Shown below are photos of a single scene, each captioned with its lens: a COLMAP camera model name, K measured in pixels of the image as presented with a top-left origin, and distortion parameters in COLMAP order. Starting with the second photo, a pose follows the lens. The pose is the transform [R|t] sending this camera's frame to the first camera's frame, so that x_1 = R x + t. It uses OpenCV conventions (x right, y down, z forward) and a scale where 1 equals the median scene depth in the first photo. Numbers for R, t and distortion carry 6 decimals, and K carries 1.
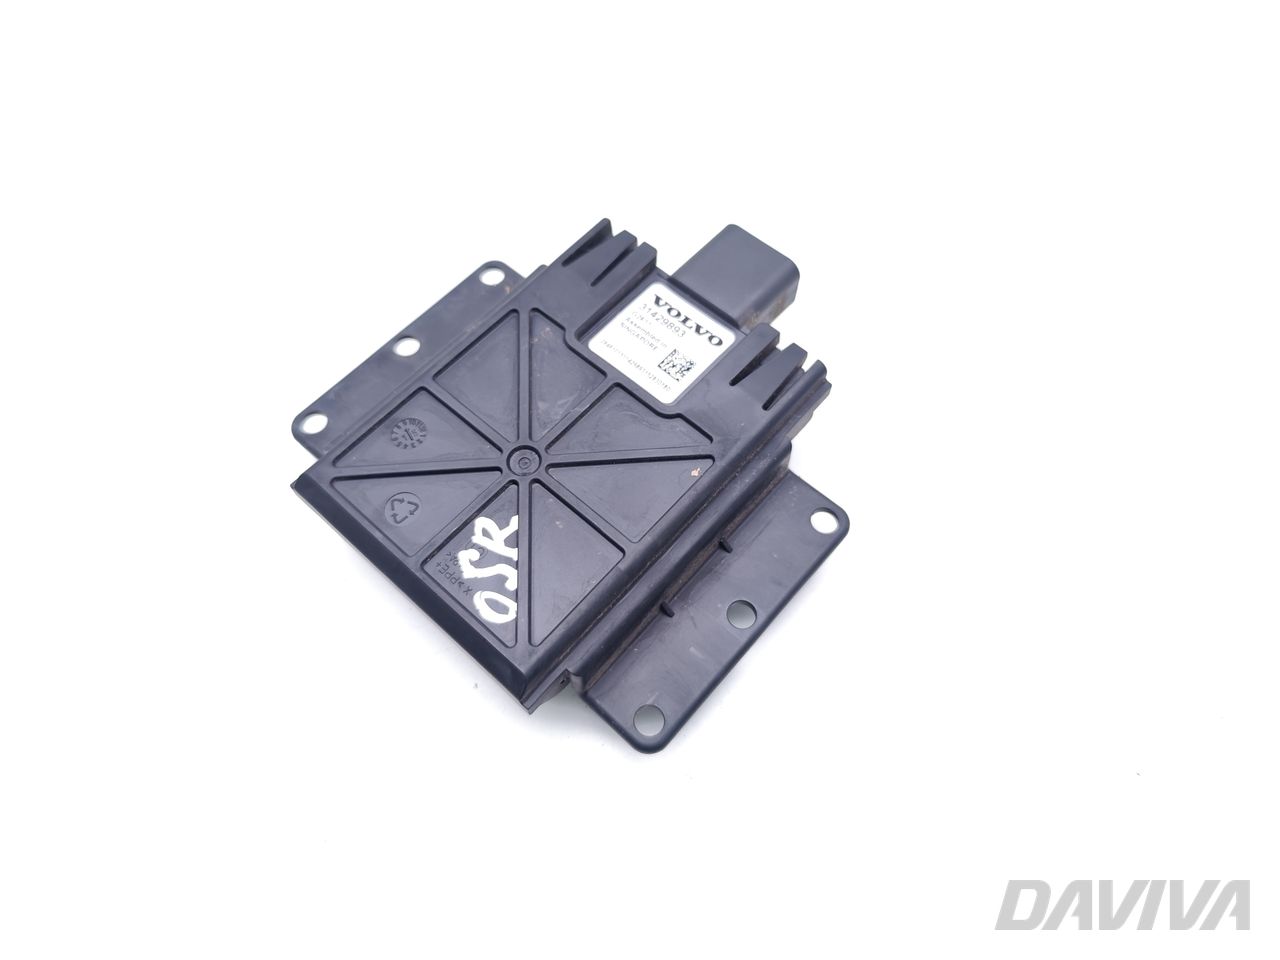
lens RADIAL K [[929.8, 0, 640.0], [0, 929.8, 480.0], [0, 0, 1]] dist [0.000896, -0.000978]
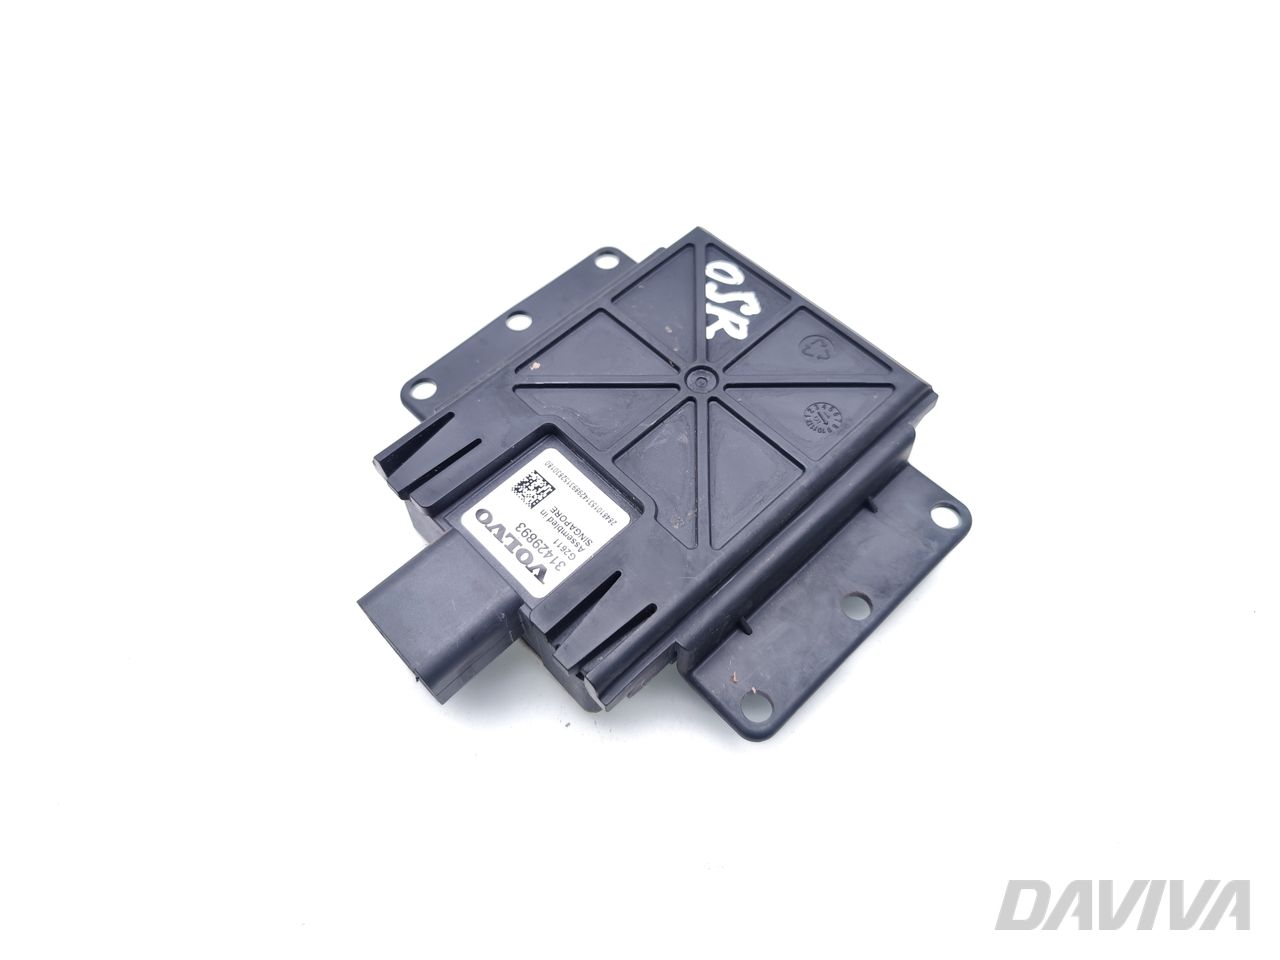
lens RADIAL K [[881.8, 0, 640.0], [0, 881.8, 480.0], [0, 0, 1]] dist [0.071698, -0.000105]
pose [[-0.996306, -0.052072, 0.068291, -0.125499], [0.085389, -0.515811, 0.852436, -0.873337], [-0.009163, 0.855118, 0.518352, 0.579775]]
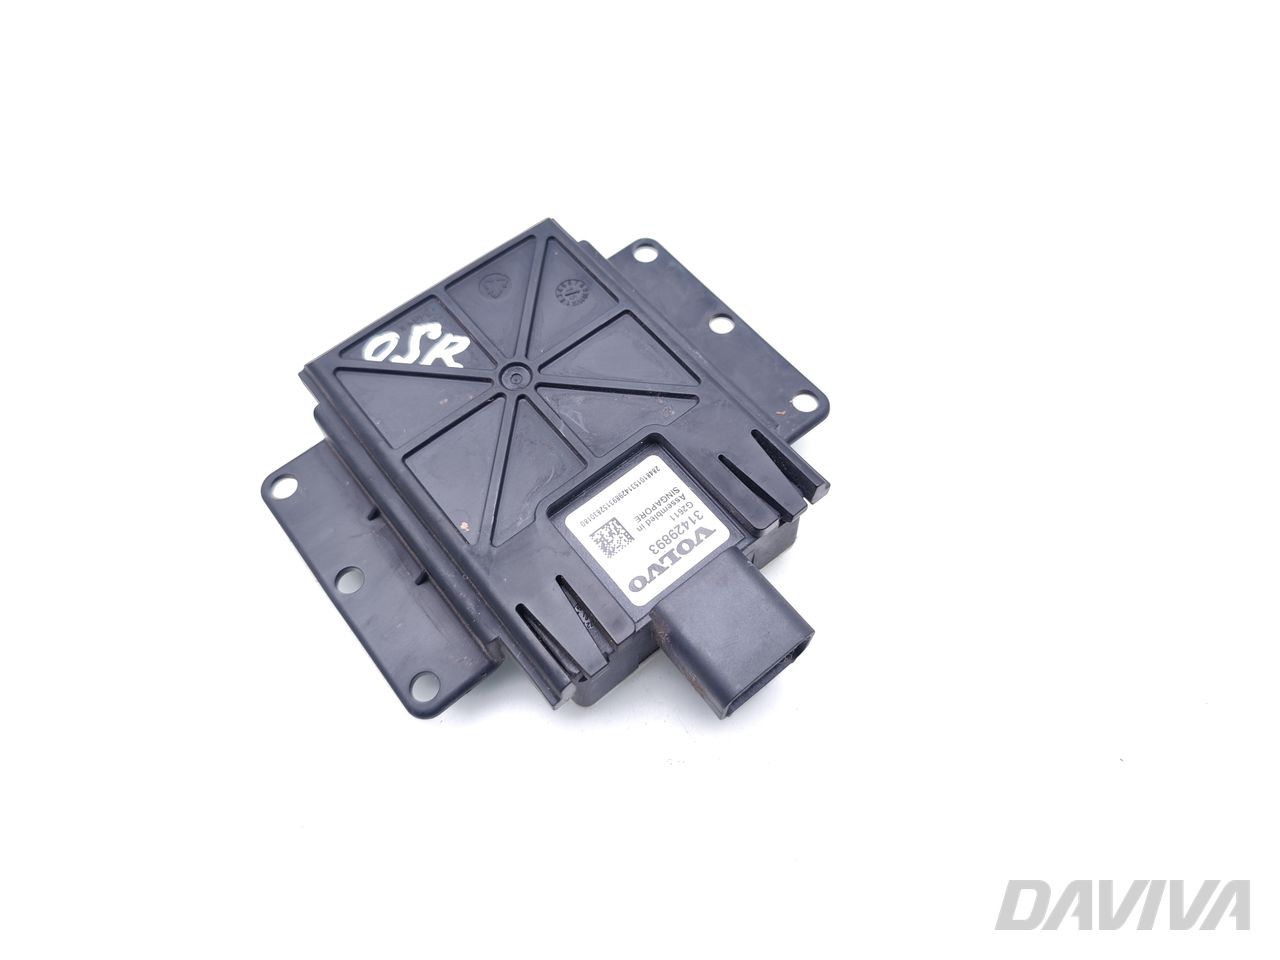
lens RADIAL K [[929.8, 0, 640.0], [0, 929.8, 480.0], [0, 0, 1]] dist [0.000896, -0.000978]
pose [[-0.160351, 0.880091, -0.446908, 0.403866], [-0.863894, 0.093881, 0.494846, -0.622157], [0.477466, 0.465430, 0.745252, 0.339449]]
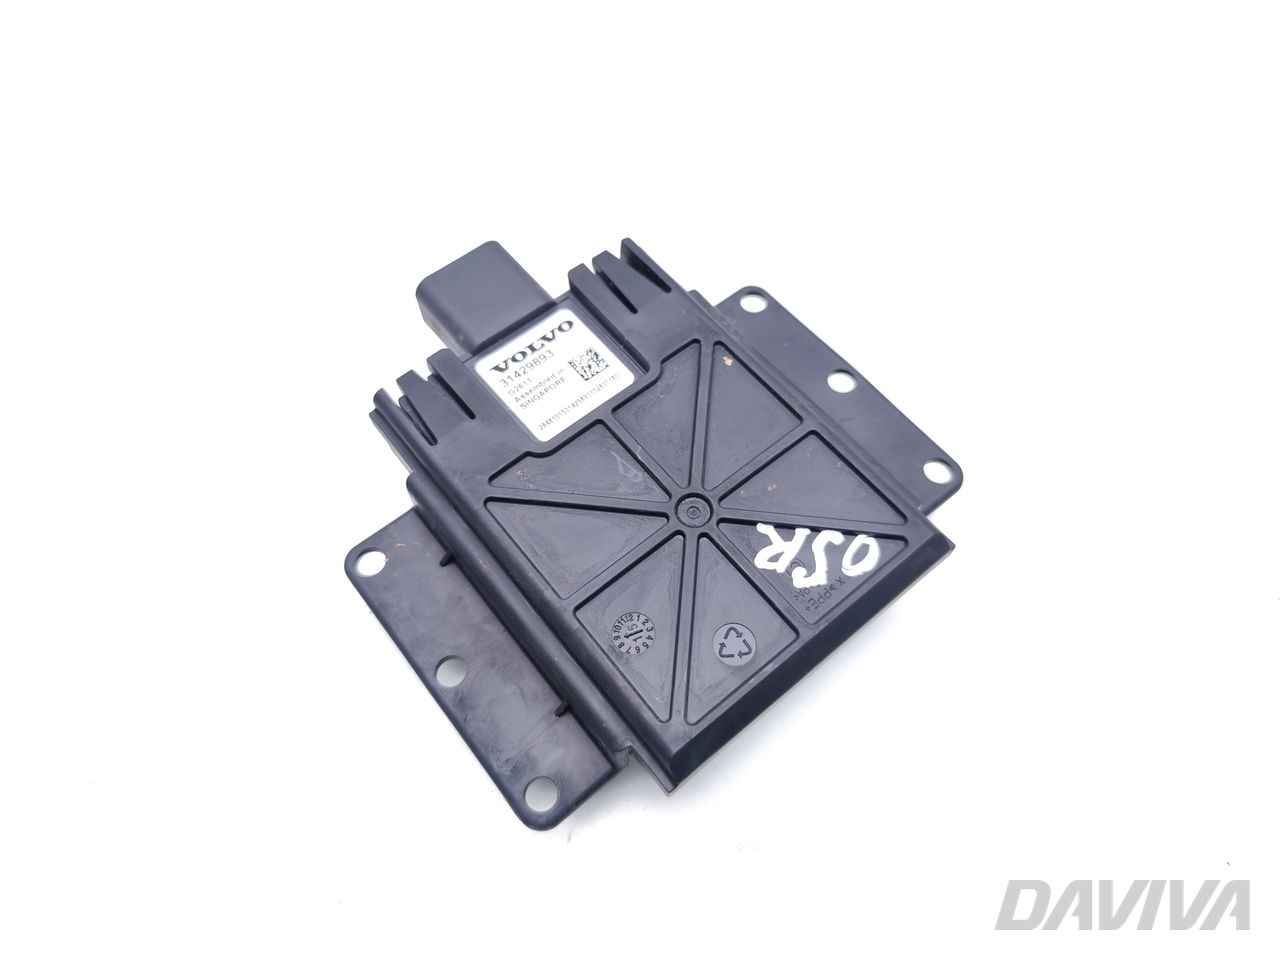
lens RADIAL K [[929.8, 0, 640.0], [0, 929.8, 480.0], [0, 0, 1]] dist [0.000896, -0.000978]
pose [[0.160910, -0.869611, 0.466782, -0.514921], [0.875176, 0.344354, 0.339836, -0.373795], [-0.456263, 0.353833, 0.816472, 0.265894]]
